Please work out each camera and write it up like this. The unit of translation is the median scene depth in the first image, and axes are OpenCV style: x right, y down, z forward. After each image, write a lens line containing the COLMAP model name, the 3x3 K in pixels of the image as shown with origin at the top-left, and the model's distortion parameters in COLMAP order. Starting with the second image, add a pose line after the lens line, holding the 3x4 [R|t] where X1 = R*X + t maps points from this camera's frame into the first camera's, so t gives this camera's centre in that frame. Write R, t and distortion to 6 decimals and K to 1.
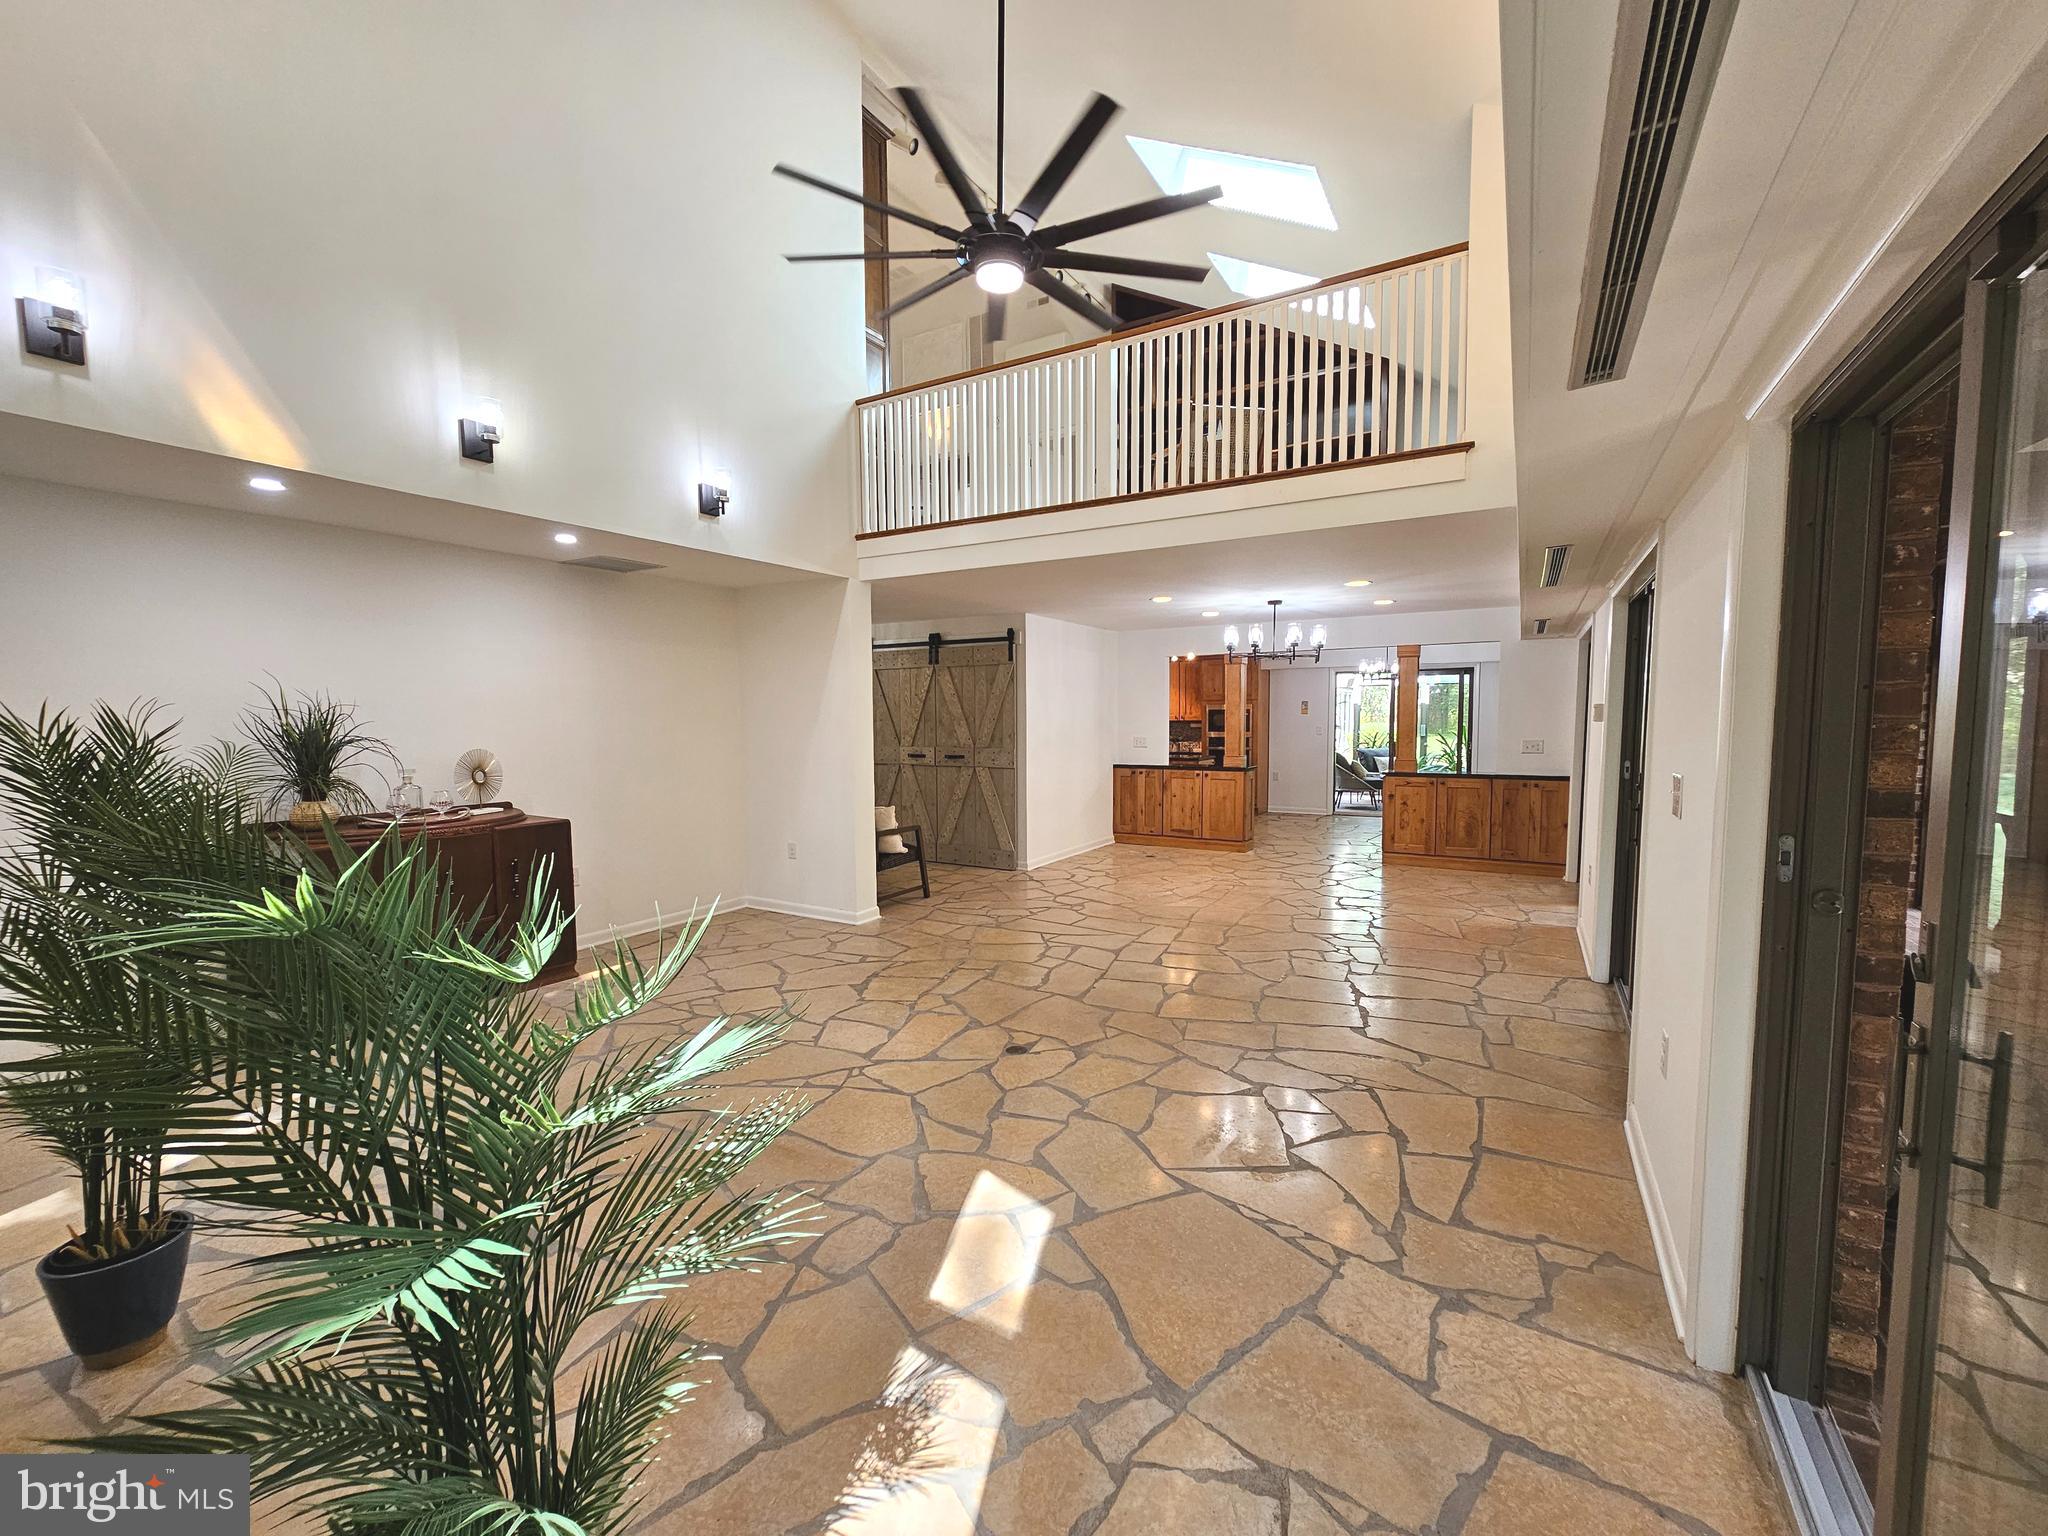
lens RADIAL K [[833.4, 0, 1027.5], [0, 833.4, 765.9], [0, 0, 1]] dist [-0.002103, -0.000268]
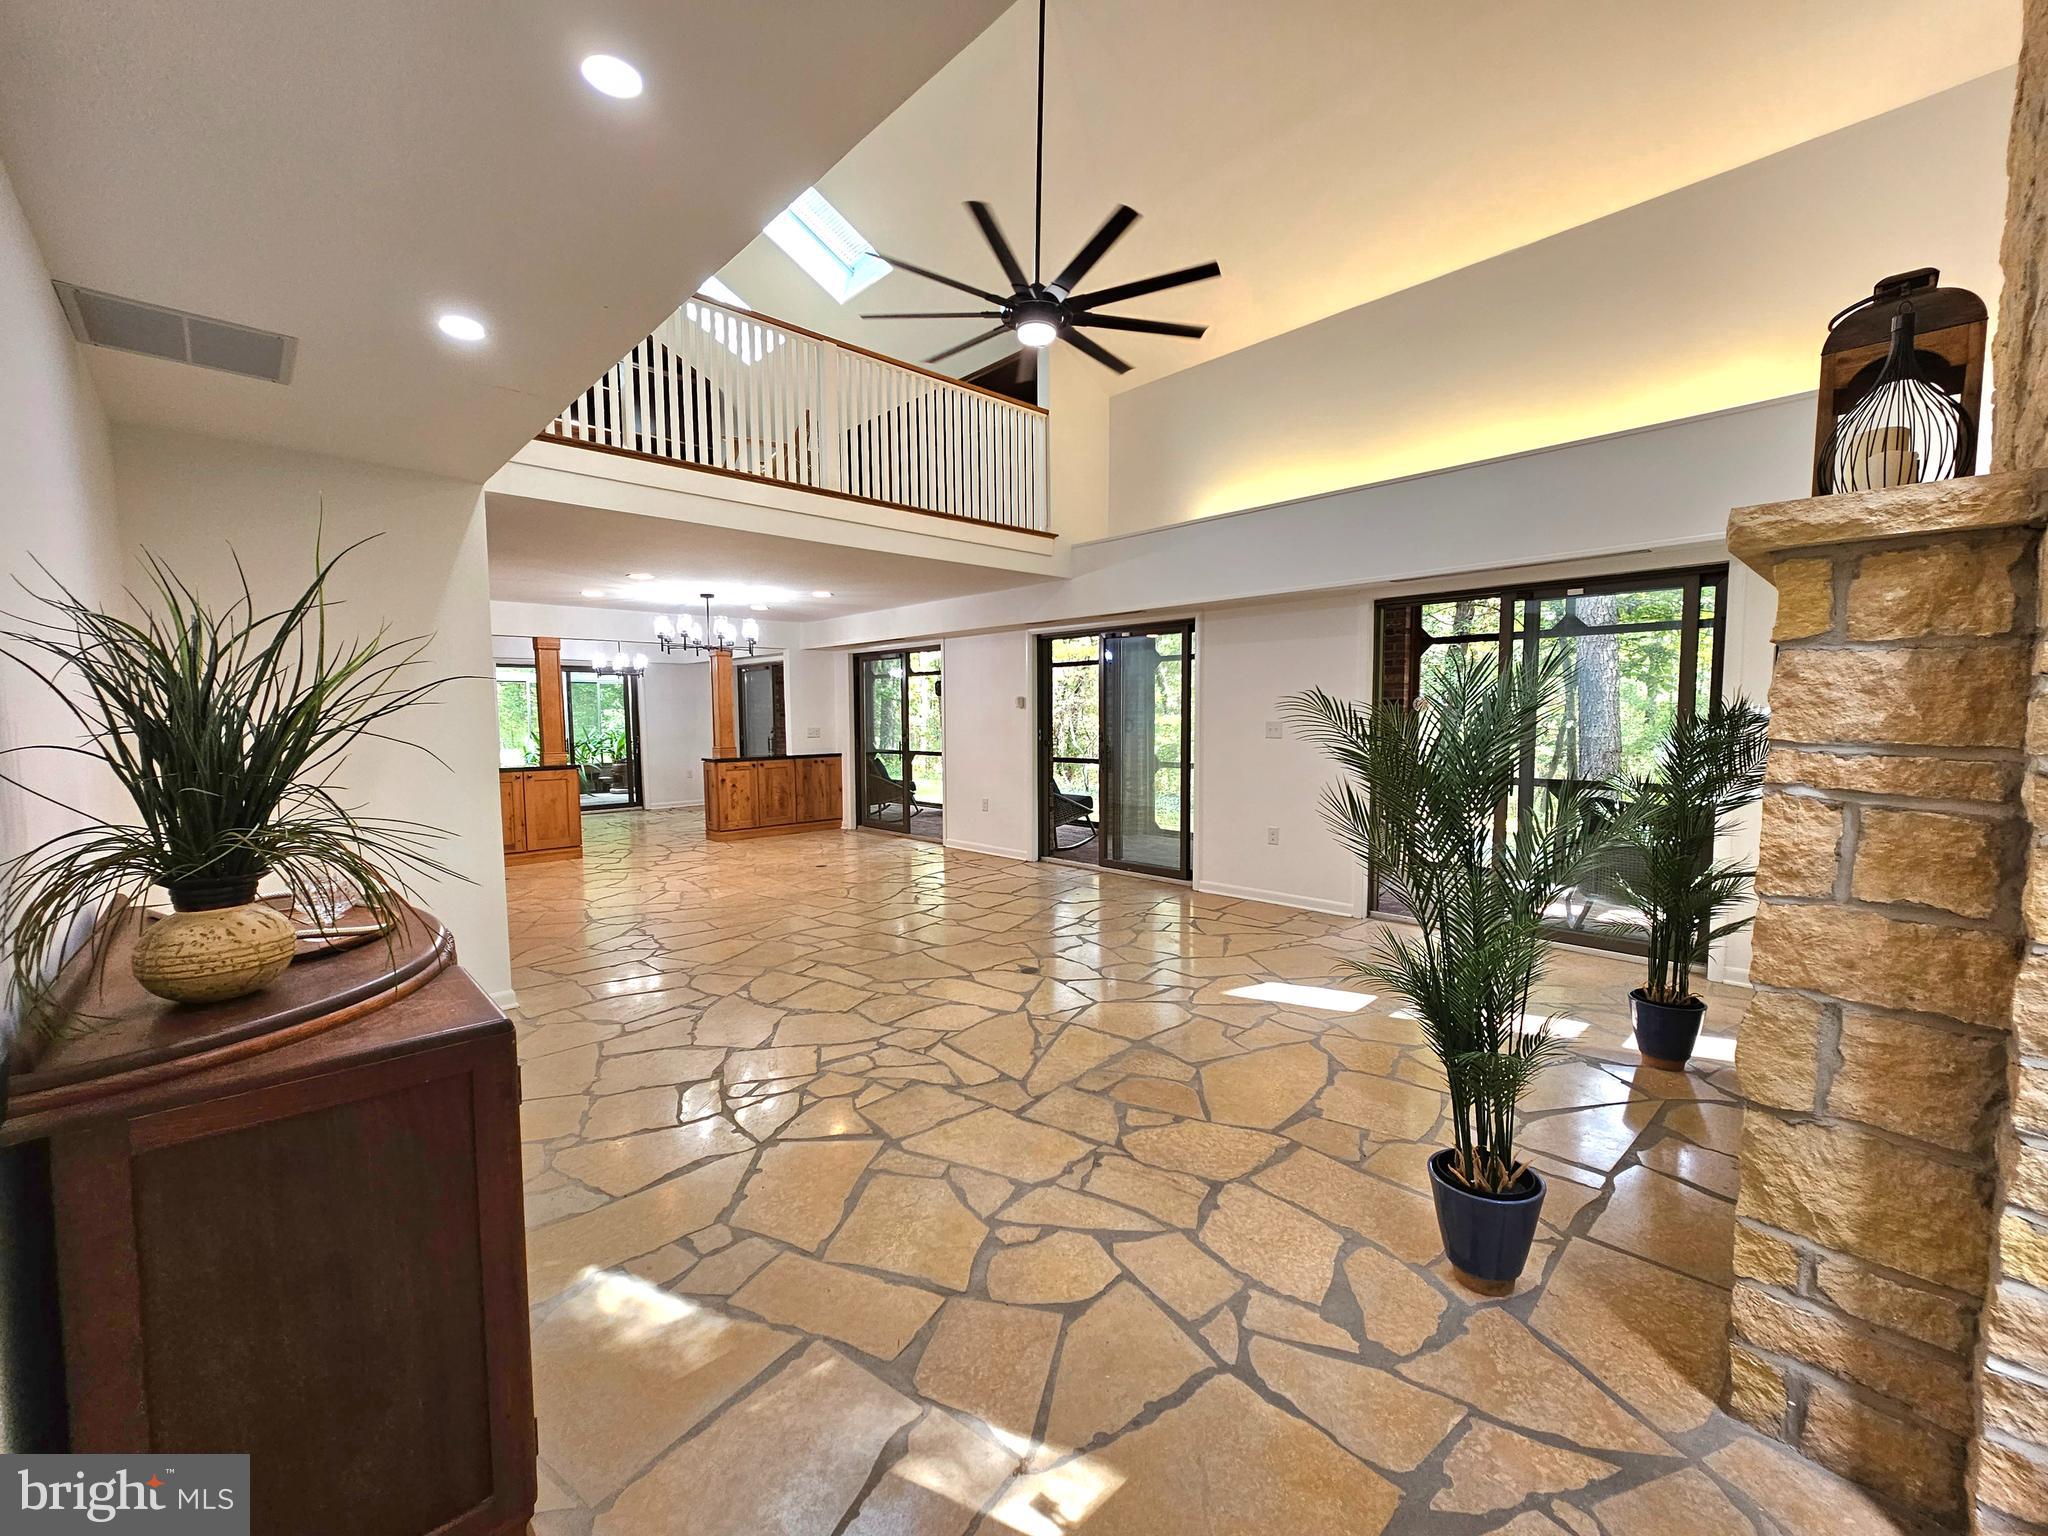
lens RADIAL K [[833.4, 0, 1026.9], [0, 833.4, 775.2], [0, 0, 1]] dist [-0.002103, -0.000268]
pose [[0.277802, -0.069787, 0.958100, -0.895765], [0.066700, 0.996352, 0.053234, -0.004906], [-0.958320, 0.049117, 0.281444, 0.505152]]
